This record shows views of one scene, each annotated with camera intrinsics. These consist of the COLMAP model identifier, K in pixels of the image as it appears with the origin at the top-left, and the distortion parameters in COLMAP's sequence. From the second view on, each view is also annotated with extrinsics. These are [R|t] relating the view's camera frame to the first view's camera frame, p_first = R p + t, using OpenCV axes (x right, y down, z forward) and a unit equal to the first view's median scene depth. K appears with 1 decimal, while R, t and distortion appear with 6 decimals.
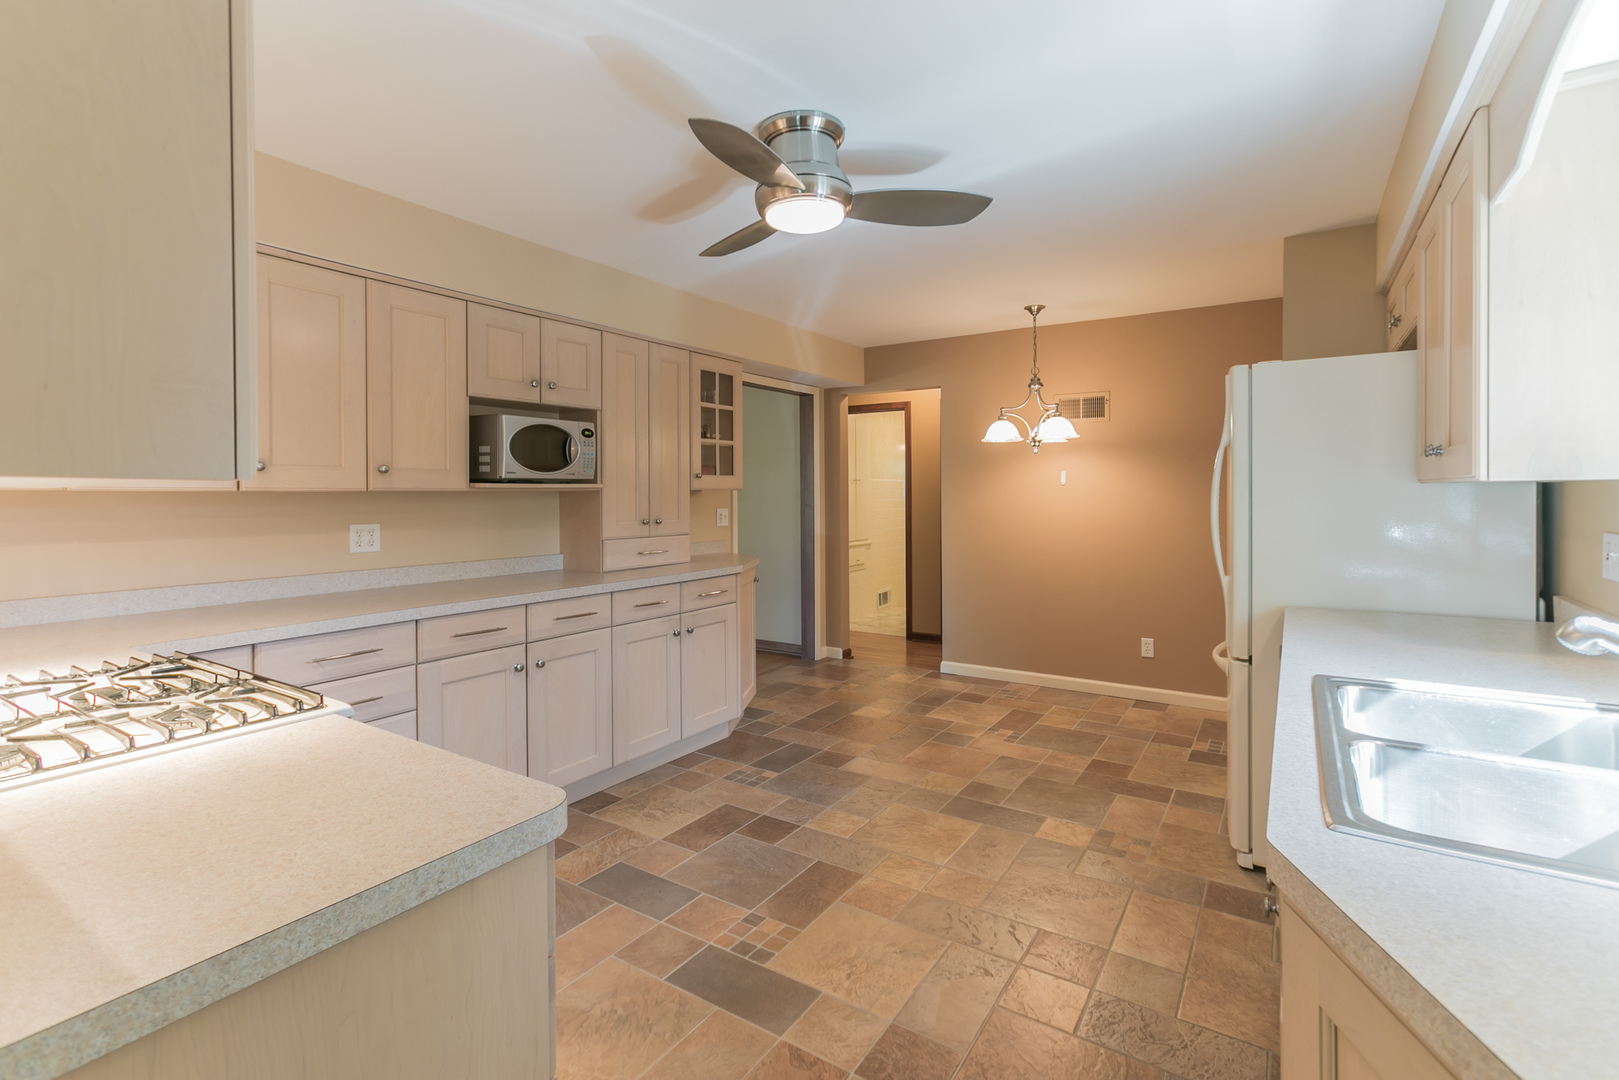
lens RADIAL K [[717.5, 0, 862.3], [0, 717.5, 539.7], [0, 0, 1]] dist [-0.000797, 0.000078]
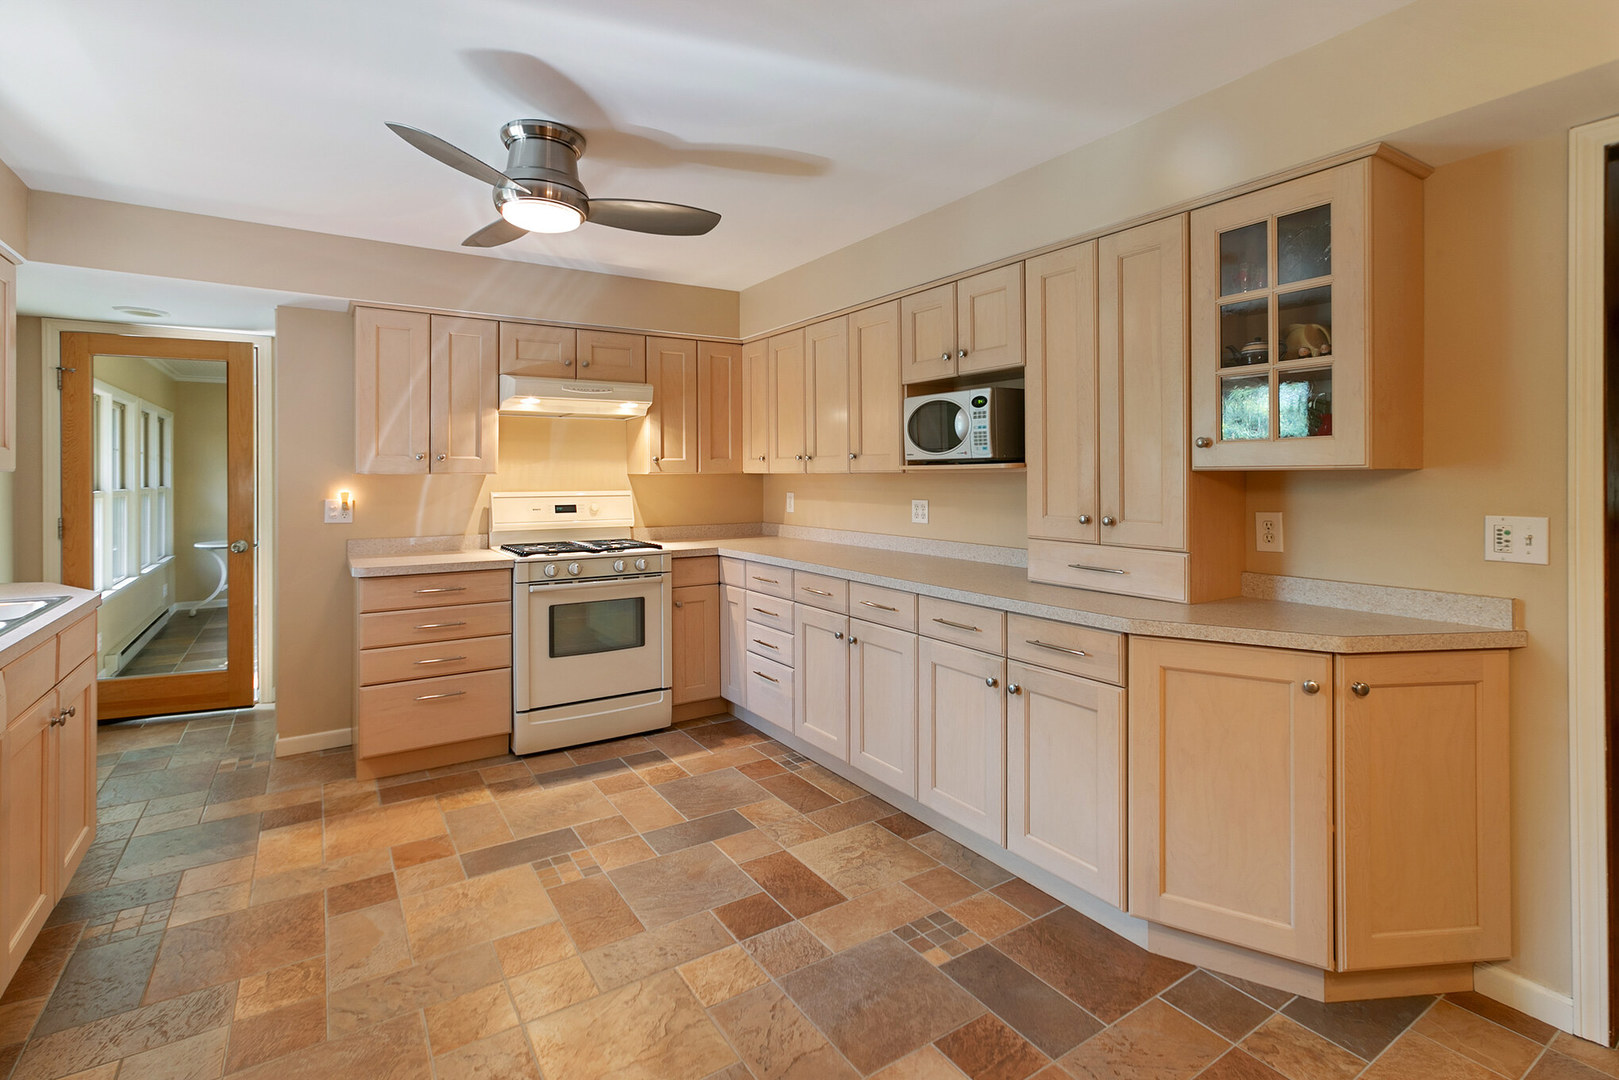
lens RADIAL K [[744.5, 0, 747.4], [0, 744.5, 505.7], [0, 0, 1]] dist [-0.012241, 0.012450]
pose [[-0.476999, 0.042049, -0.877898, 0.521522], [-0.052225, 0.995734, 0.076069, -0.087725], [0.877351, 0.082133, -0.472768, 1.264113]]
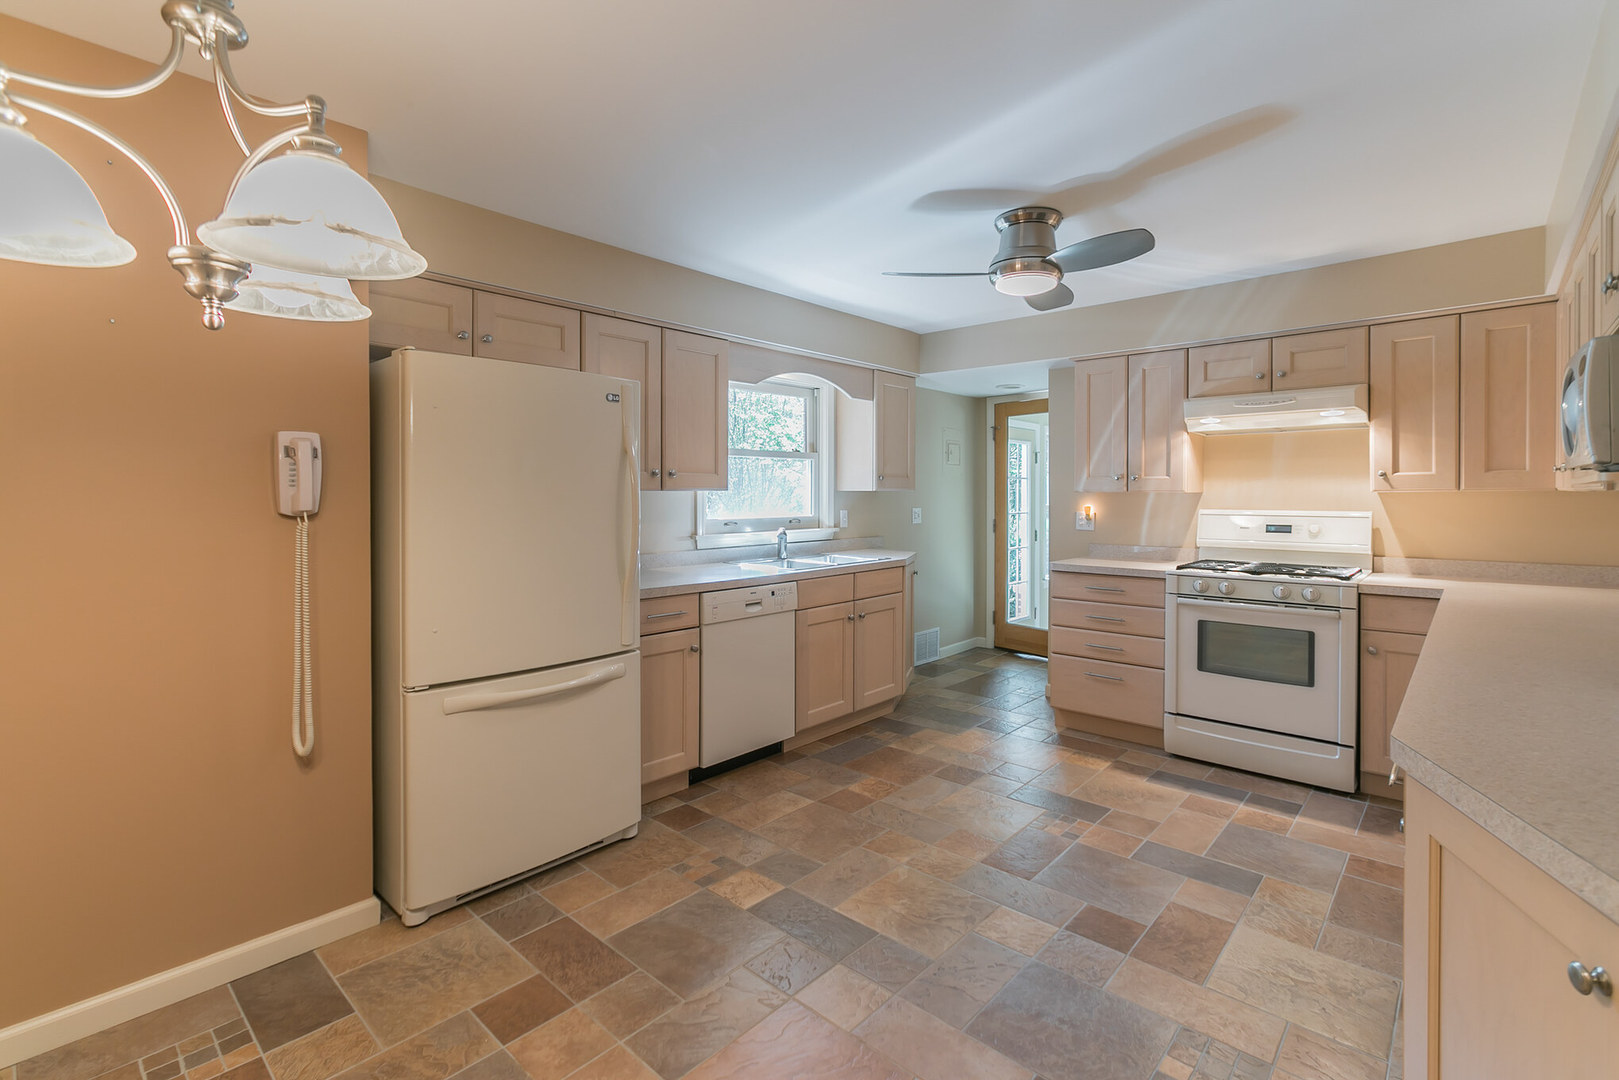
lens RADIAL K [[717.5, 0, 862.3], [0, 717.5, 539.7], [0, 0, 1]] dist [-0.000797, 0.000078]
pose [[-0.987240, -0.004867, 0.159164, 0.007737], [0.015421, 0.991913, 0.125983, -0.109692], [-0.158490, 0.126830, -0.979181, 1.657555]]
